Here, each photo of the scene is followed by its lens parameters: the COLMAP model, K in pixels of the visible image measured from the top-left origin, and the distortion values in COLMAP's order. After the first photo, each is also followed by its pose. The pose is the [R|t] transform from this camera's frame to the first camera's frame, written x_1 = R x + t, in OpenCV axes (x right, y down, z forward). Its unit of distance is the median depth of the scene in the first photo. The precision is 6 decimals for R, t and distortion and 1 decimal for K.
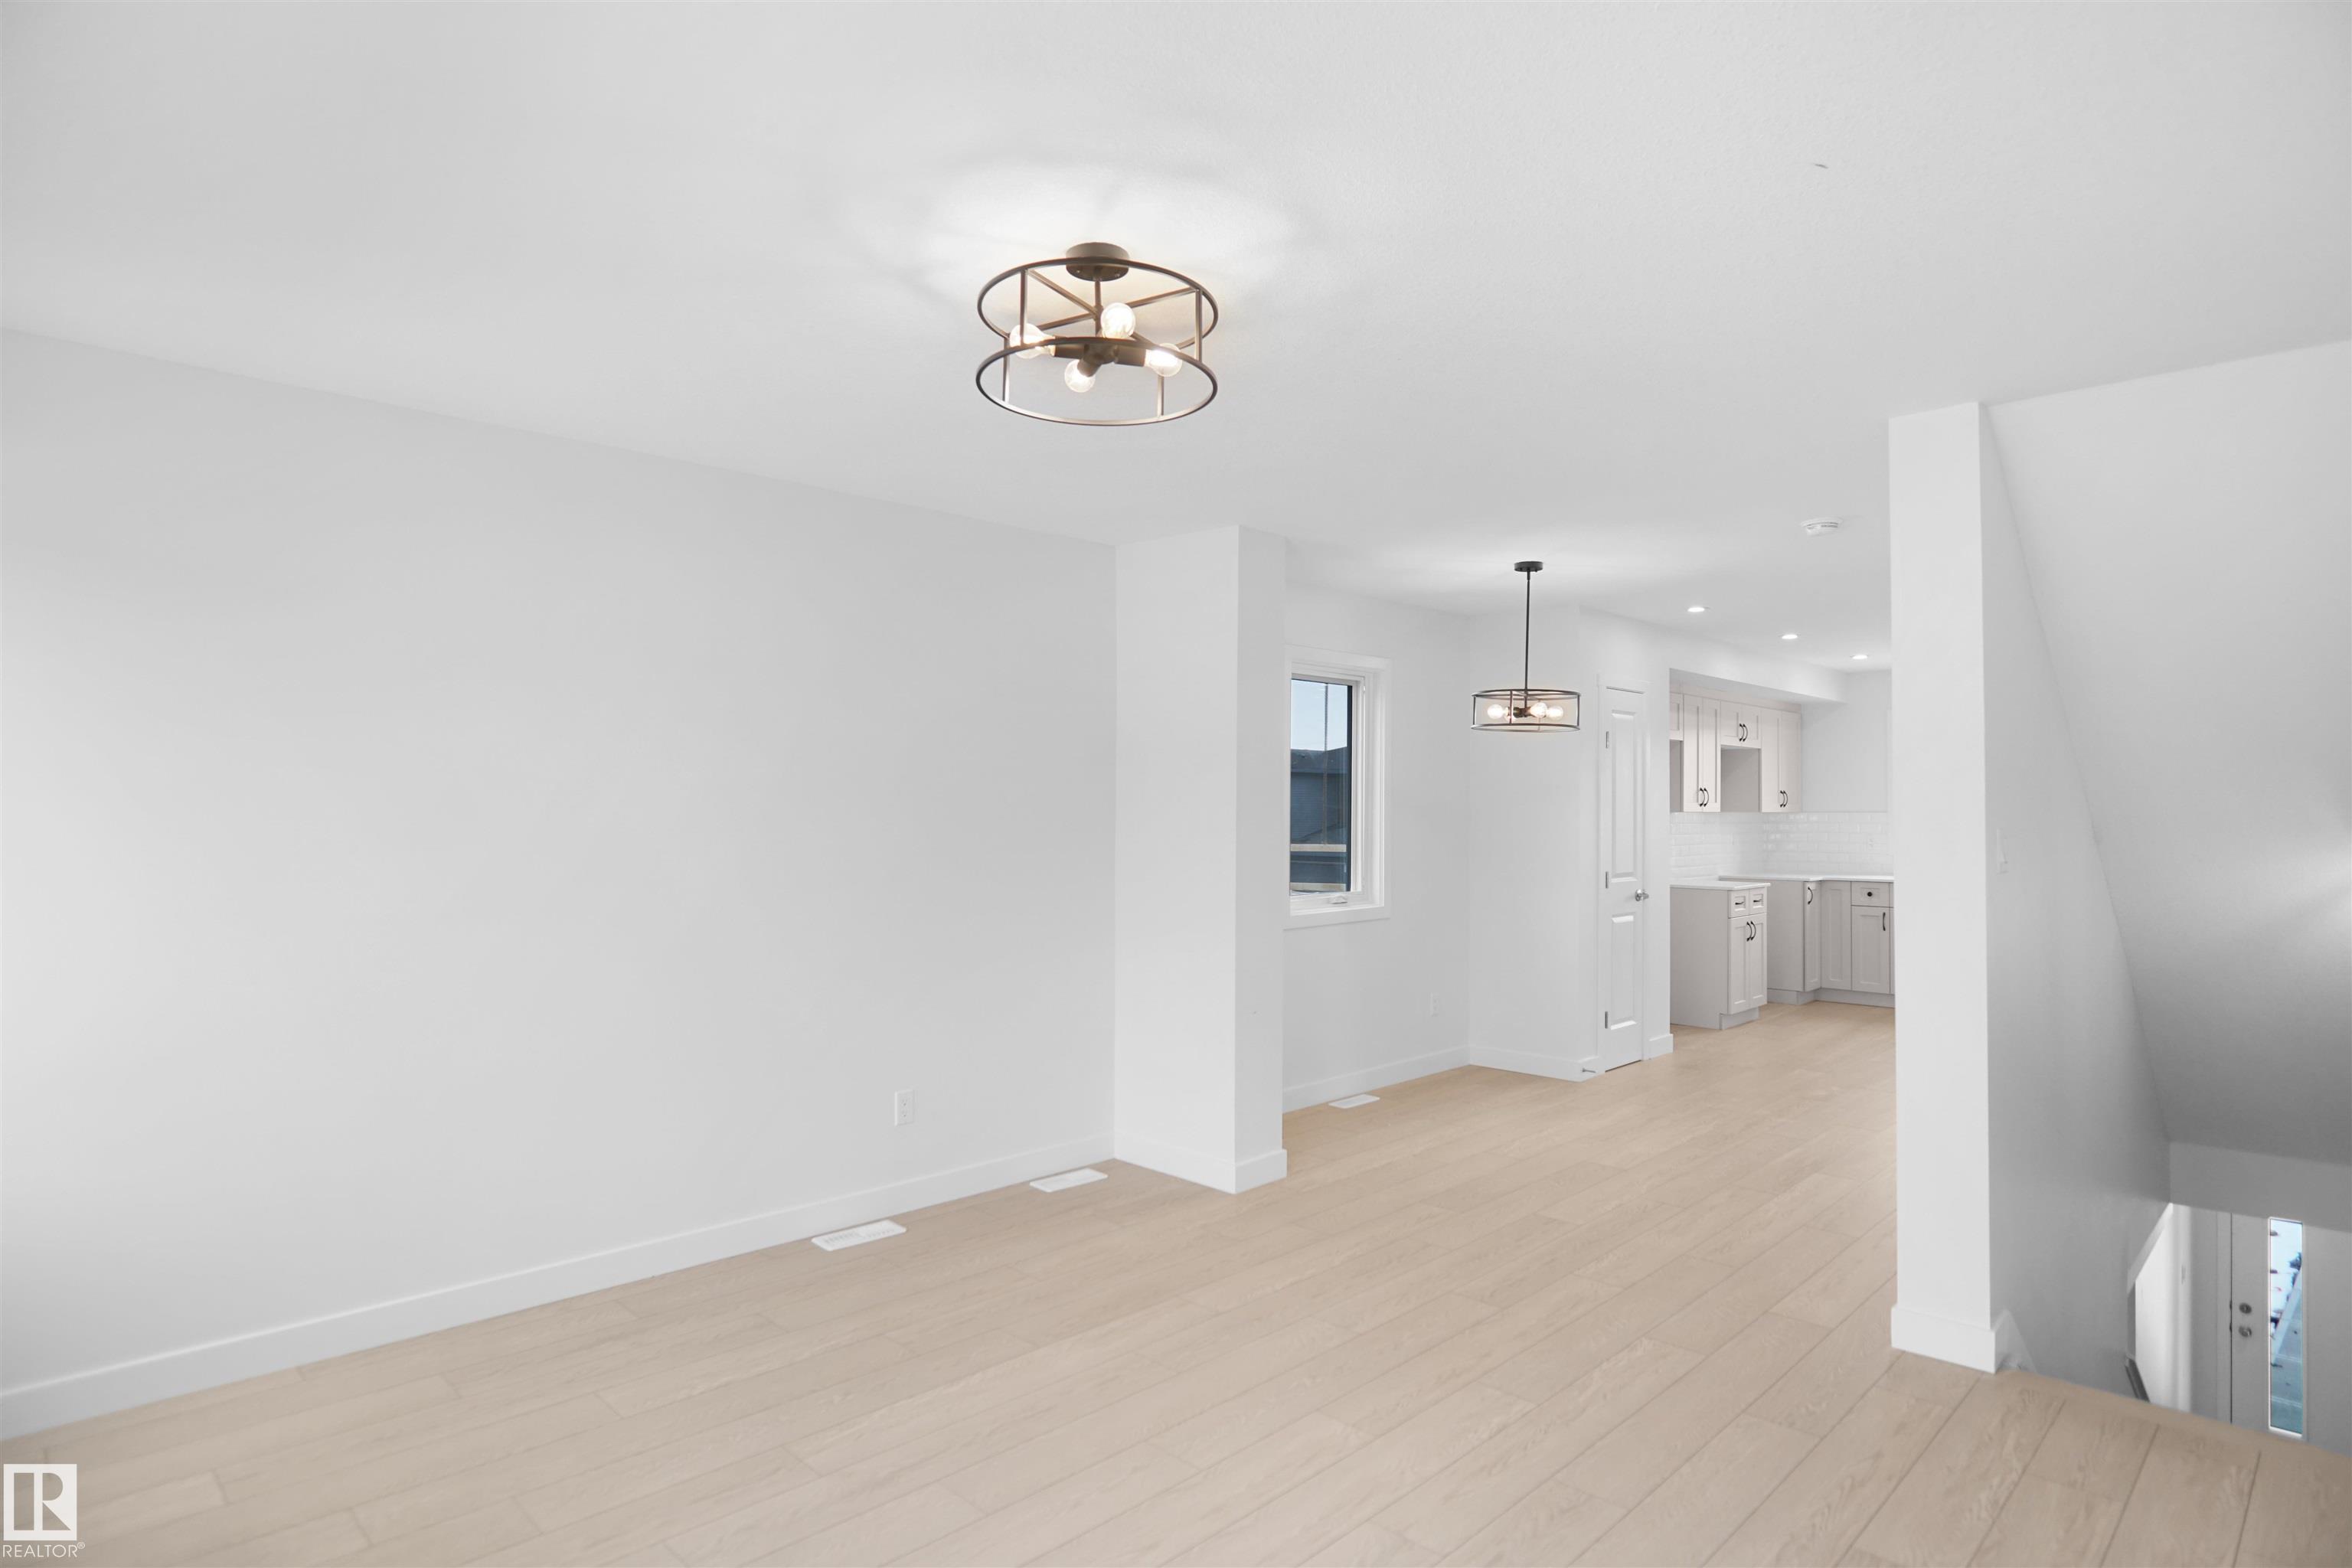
lens RADIAL K [[1263.8, 0, 1194.7], [0, 1263.8, 785.1], [0, 0, 1]] dist [-0.040292, 0.012570]
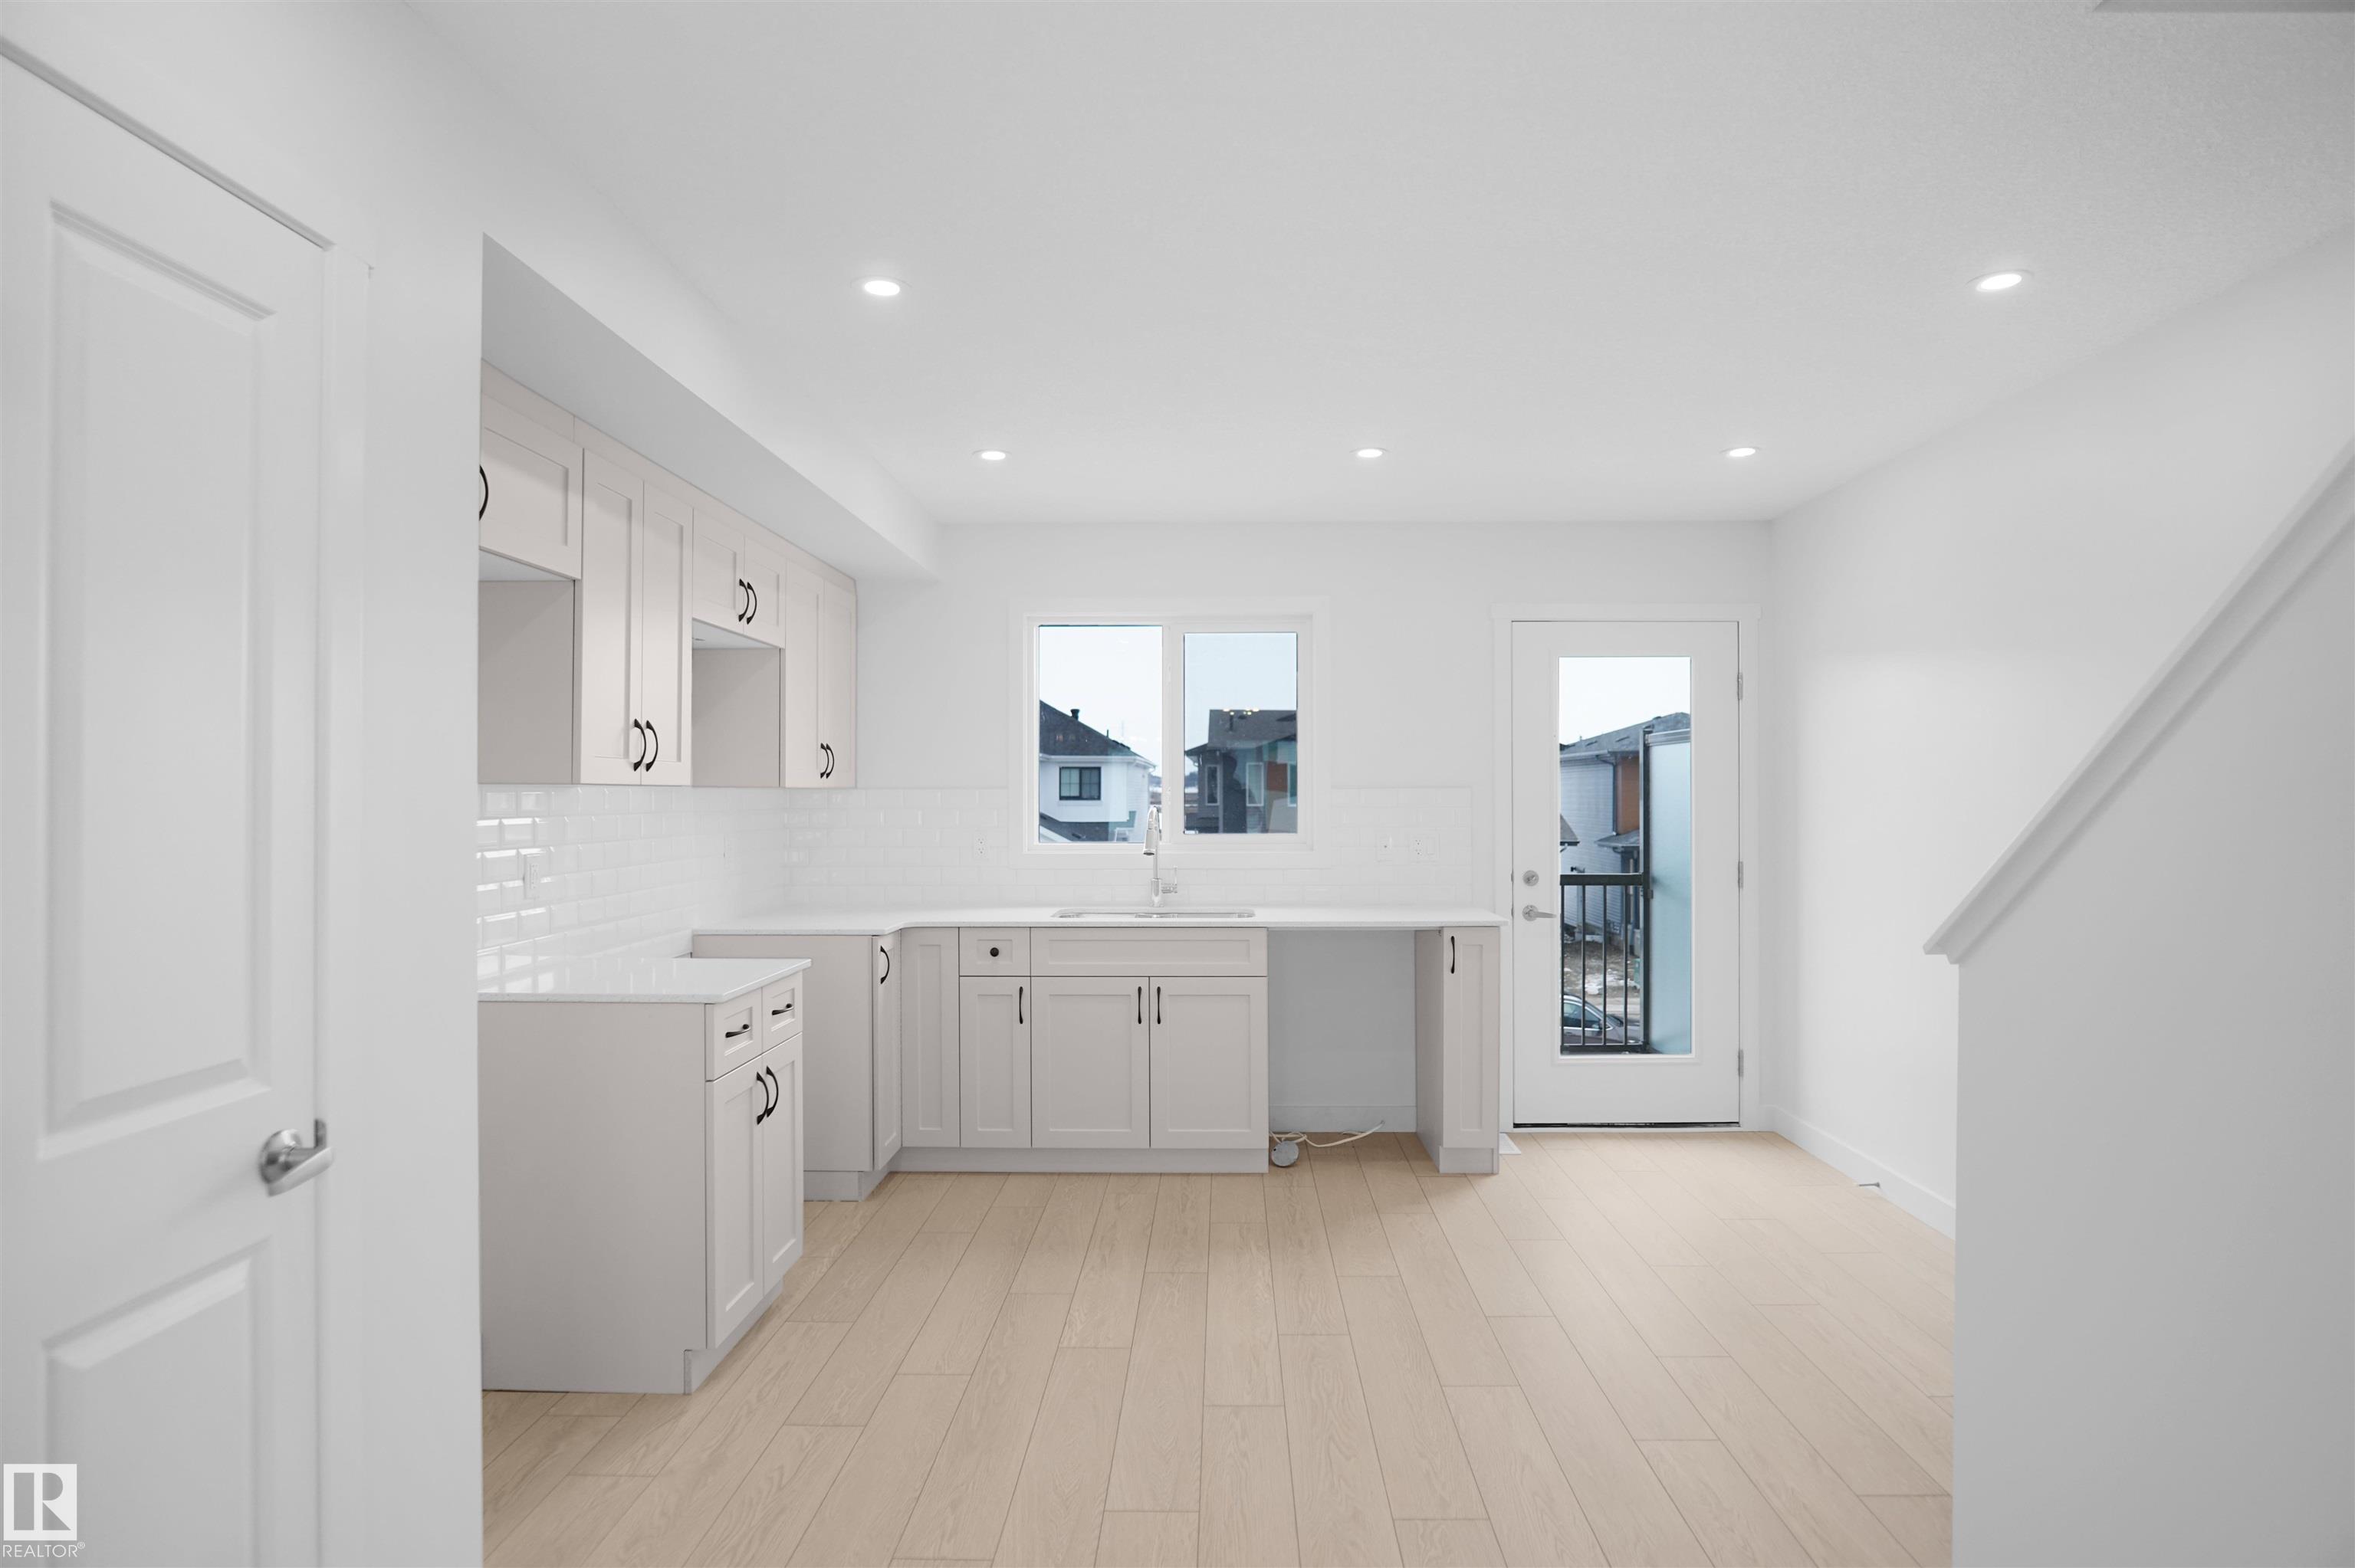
lens RADIAL K [[1278.2, 0, 1191.5], [0, 1278.2, 787.6], [0, 0, 1]] dist [-0.032047, 0.007717]
pose [[0.731369, -0.000107, 0.681982, 0.281764], [-0.009627, 0.999899, 0.010480, 0.017591], [-0.681914, -0.014230, 0.731294, 0.647162]]
